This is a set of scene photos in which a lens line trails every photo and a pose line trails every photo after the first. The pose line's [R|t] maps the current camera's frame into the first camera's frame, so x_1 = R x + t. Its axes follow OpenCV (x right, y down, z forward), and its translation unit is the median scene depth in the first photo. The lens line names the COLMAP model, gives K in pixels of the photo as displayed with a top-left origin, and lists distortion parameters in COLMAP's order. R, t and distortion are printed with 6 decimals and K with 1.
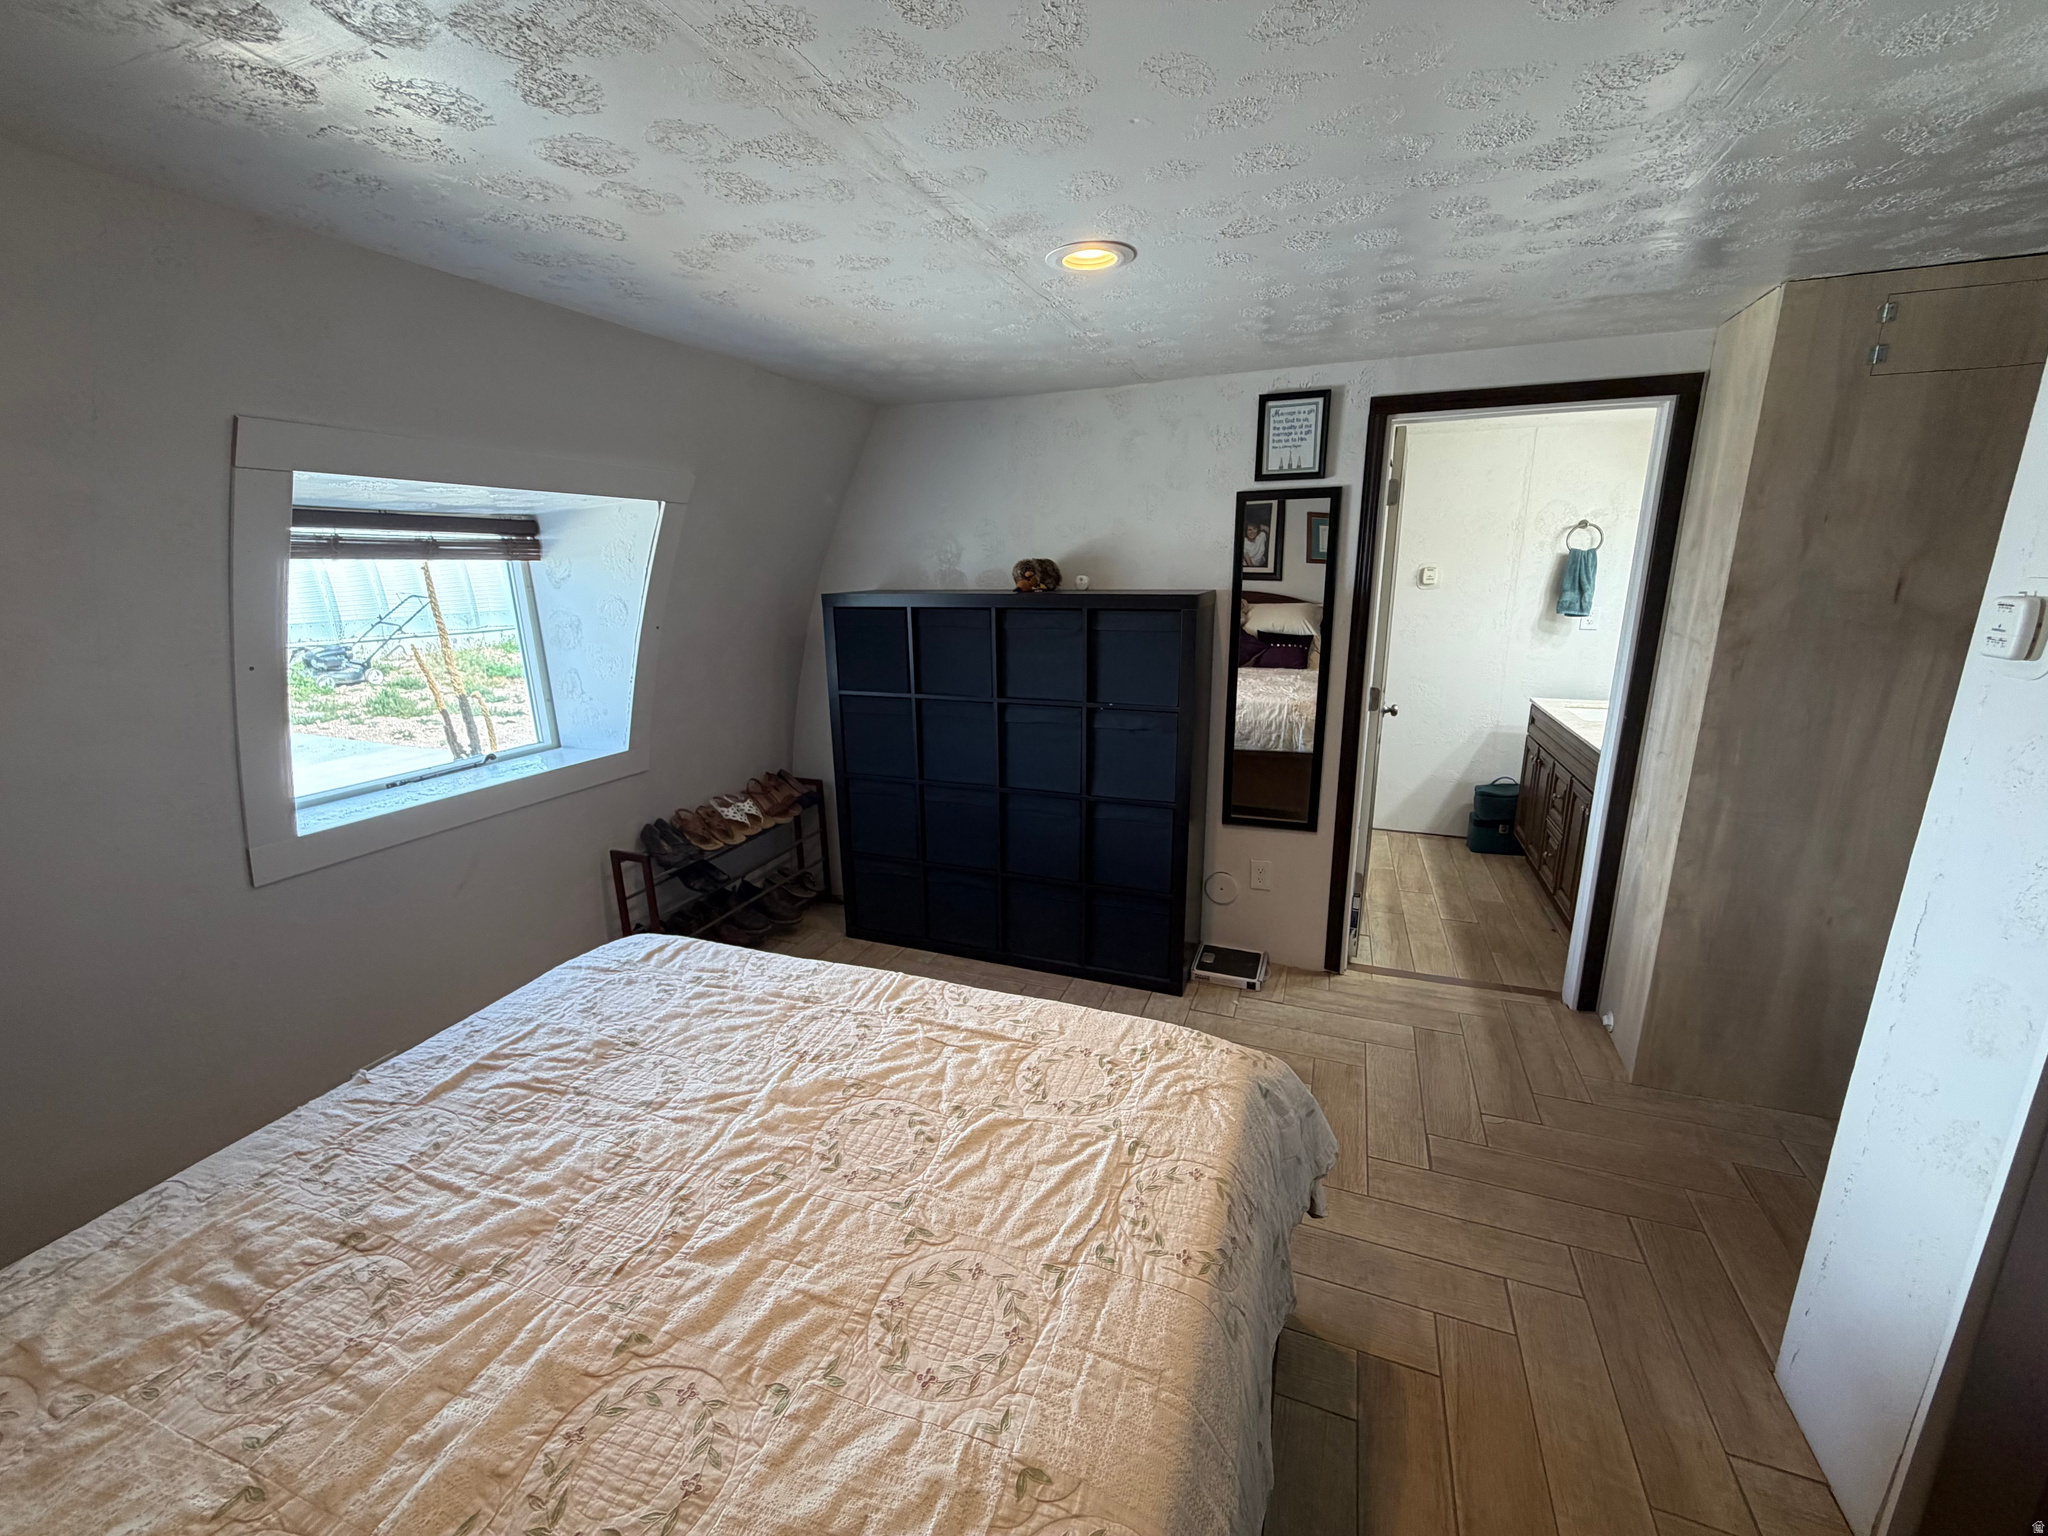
lens RADIAL K [[815.5, 0, 1031.0], [0, 815.5, 770.1], [0, 0, 1]] dist [-0.000414, 0.000763]
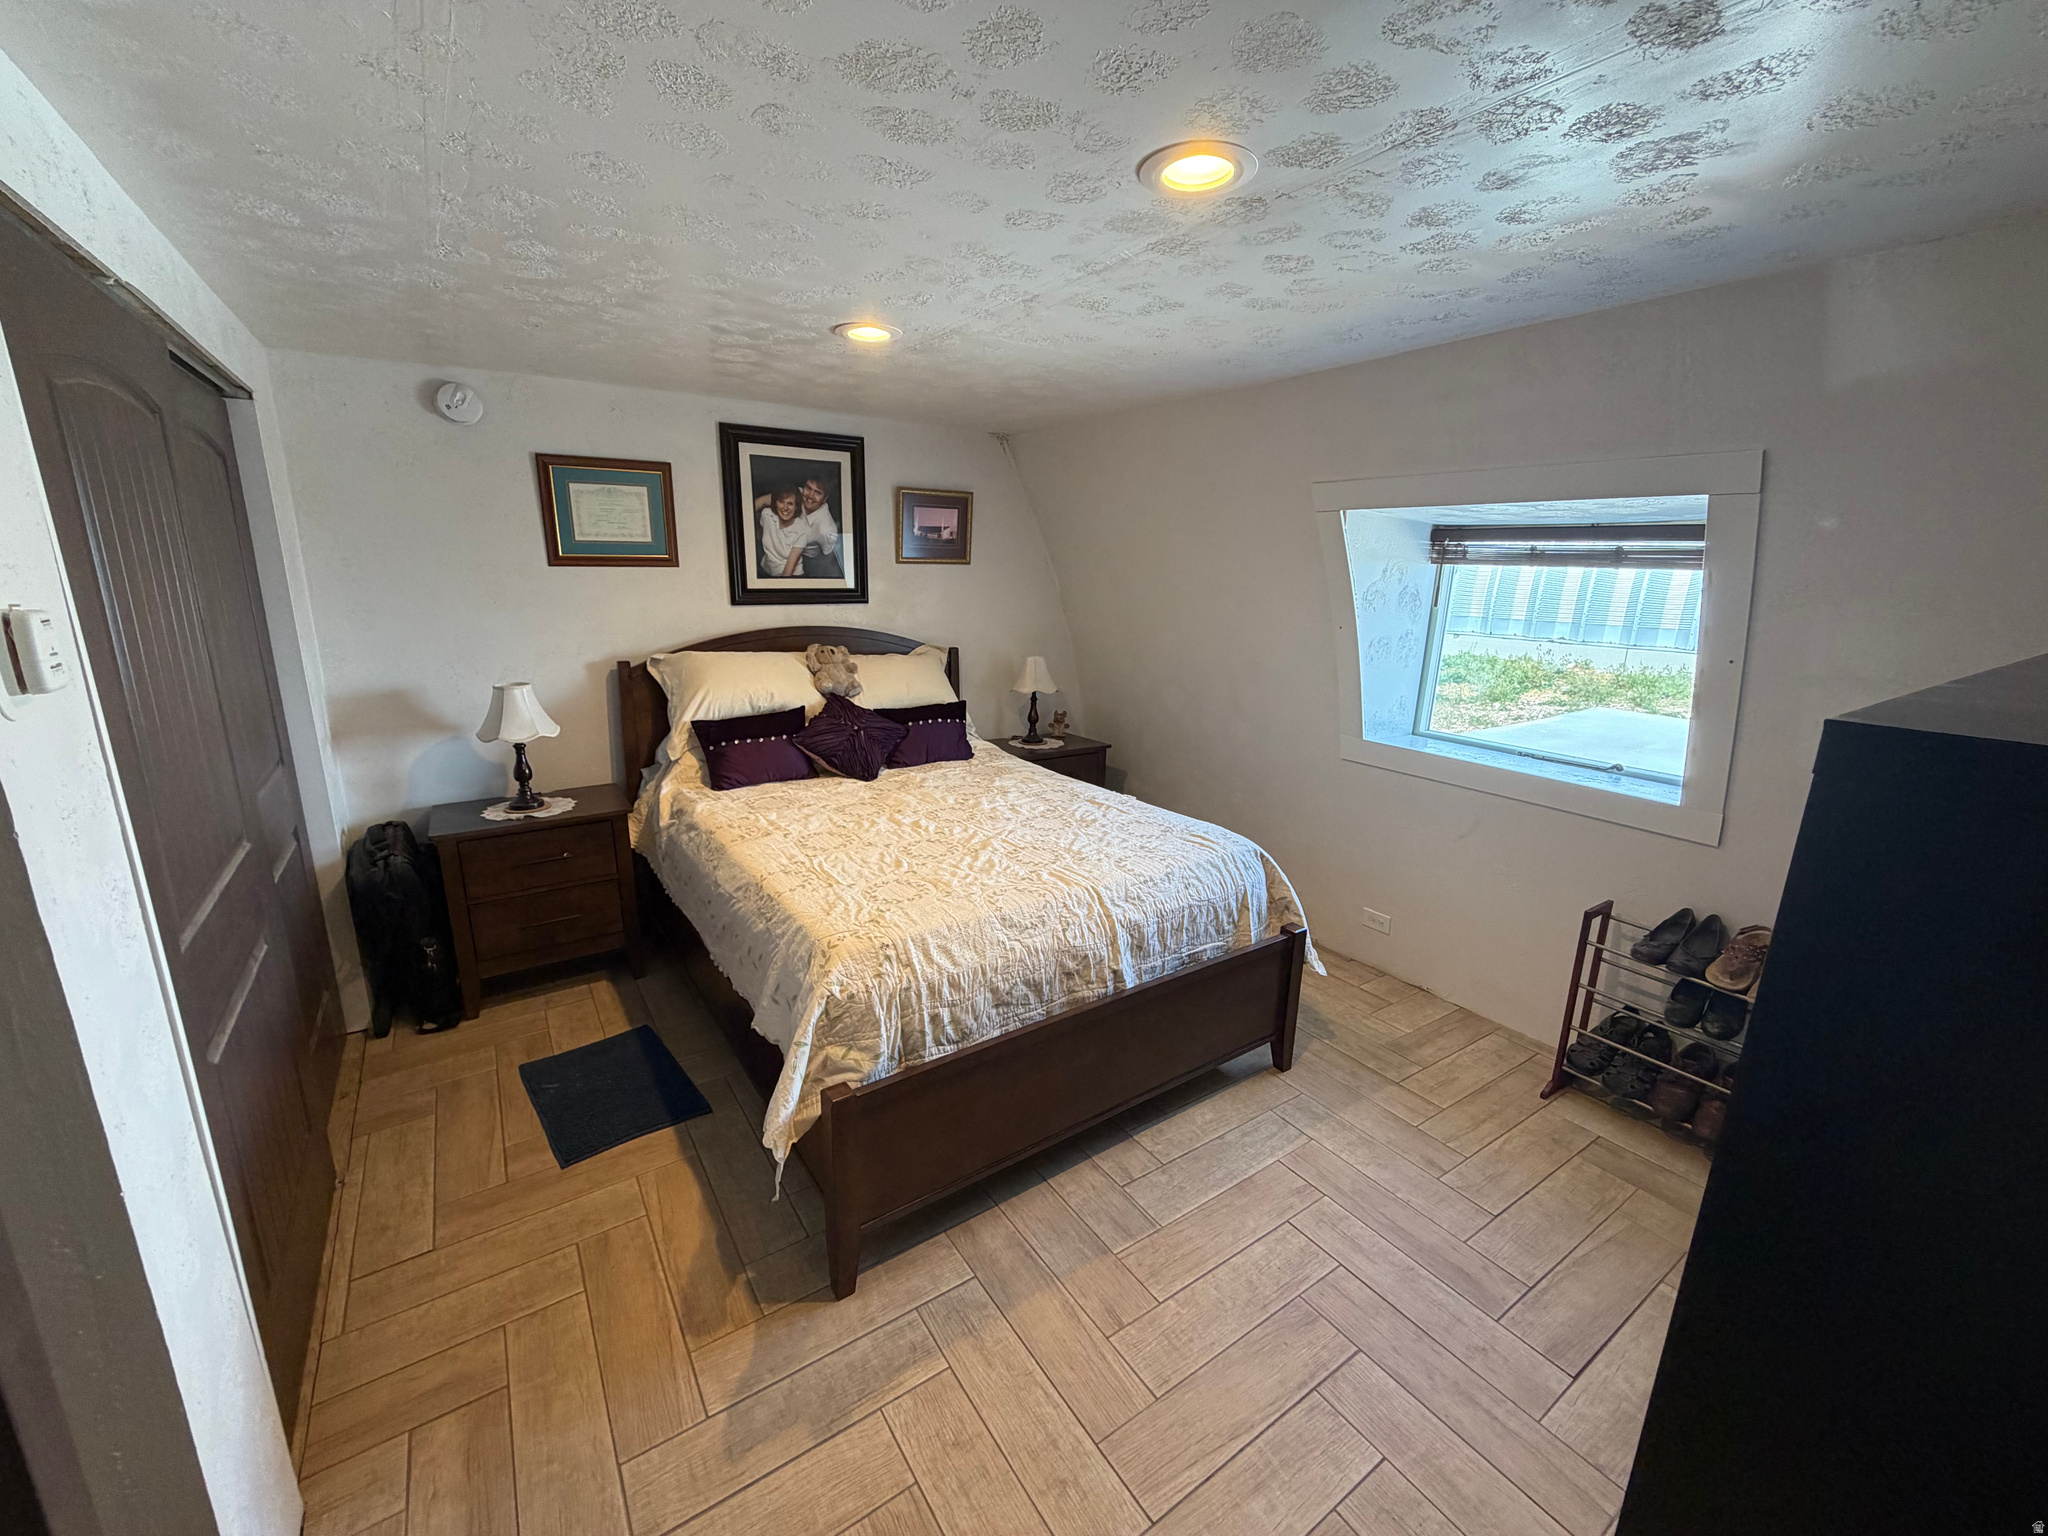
lens RADIAL K [[815.5, 0, 1012.6], [0, 815.5, 764.9], [0, 0, 1]] dist [-0.000414, 0.000763]
pose [[-0.580713, 0.193577, -0.790759, 1.112781], [-0.212570, 0.901570, 0.376810, -0.476932], [0.785866, 0.386910, -0.482405, 1.829297]]
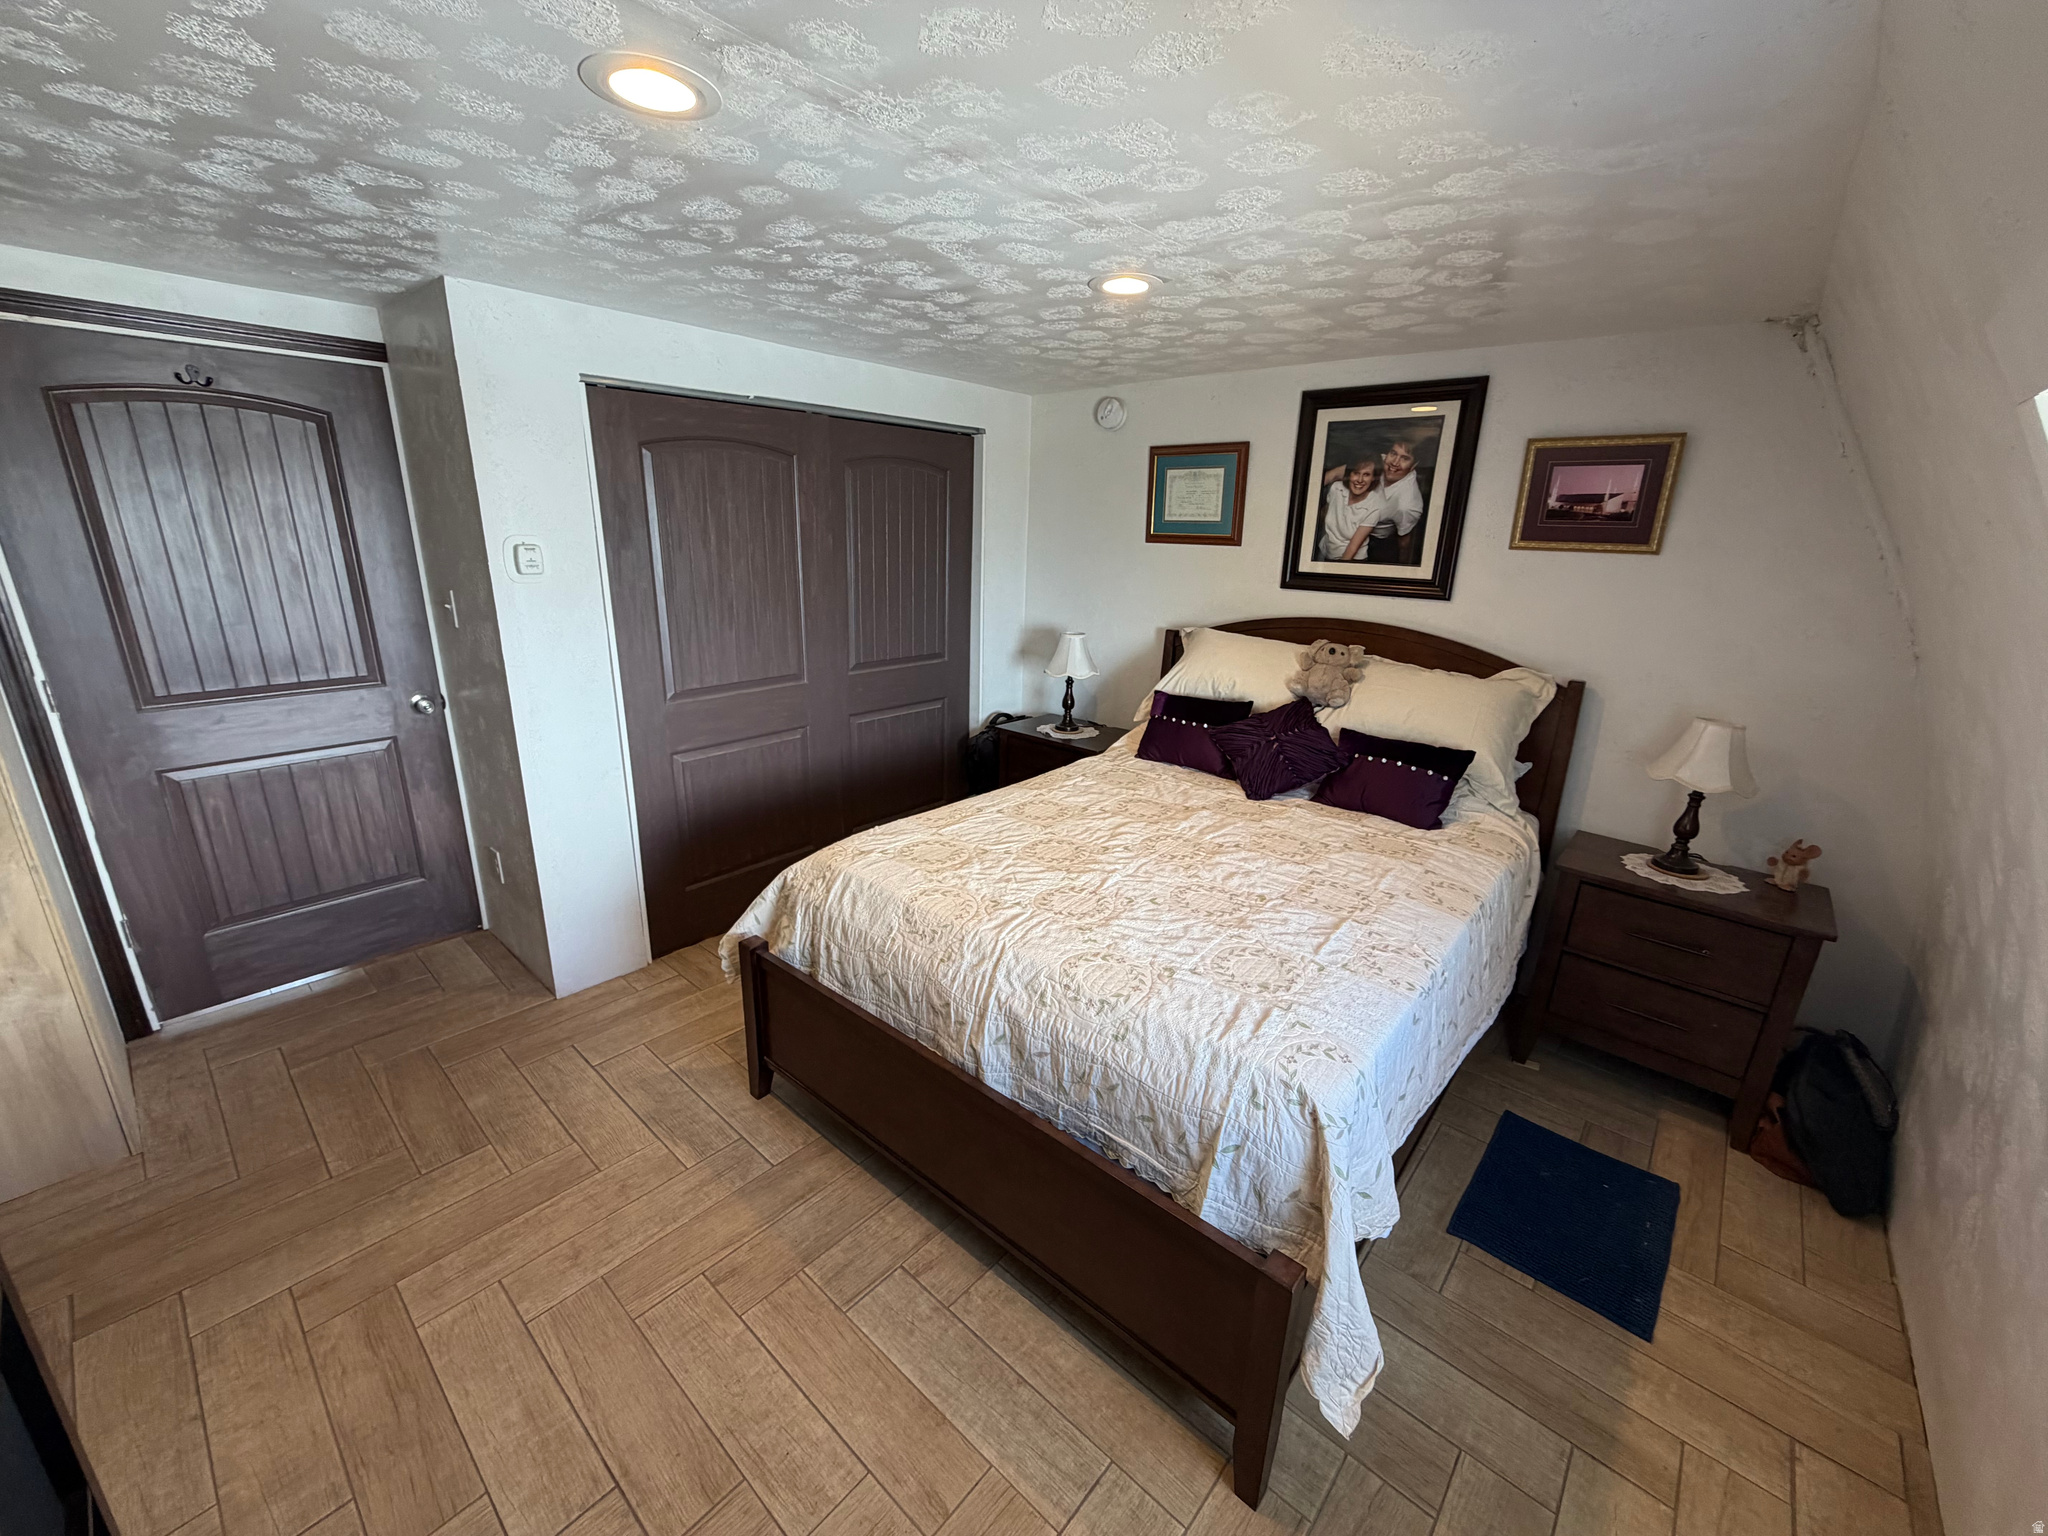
lens RADIAL K [[815.5, 0, 1019.4], [0, 815.5, 763.5], [0, 0, 1]] dist [-0.000414, 0.000763]
pose [[-0.935506, -0.116289, 0.333623, -0.633034], [0.069304, 0.865536, 0.496028, -0.578023], [-0.346446, 0.487159, -0.801656, 2.162336]]
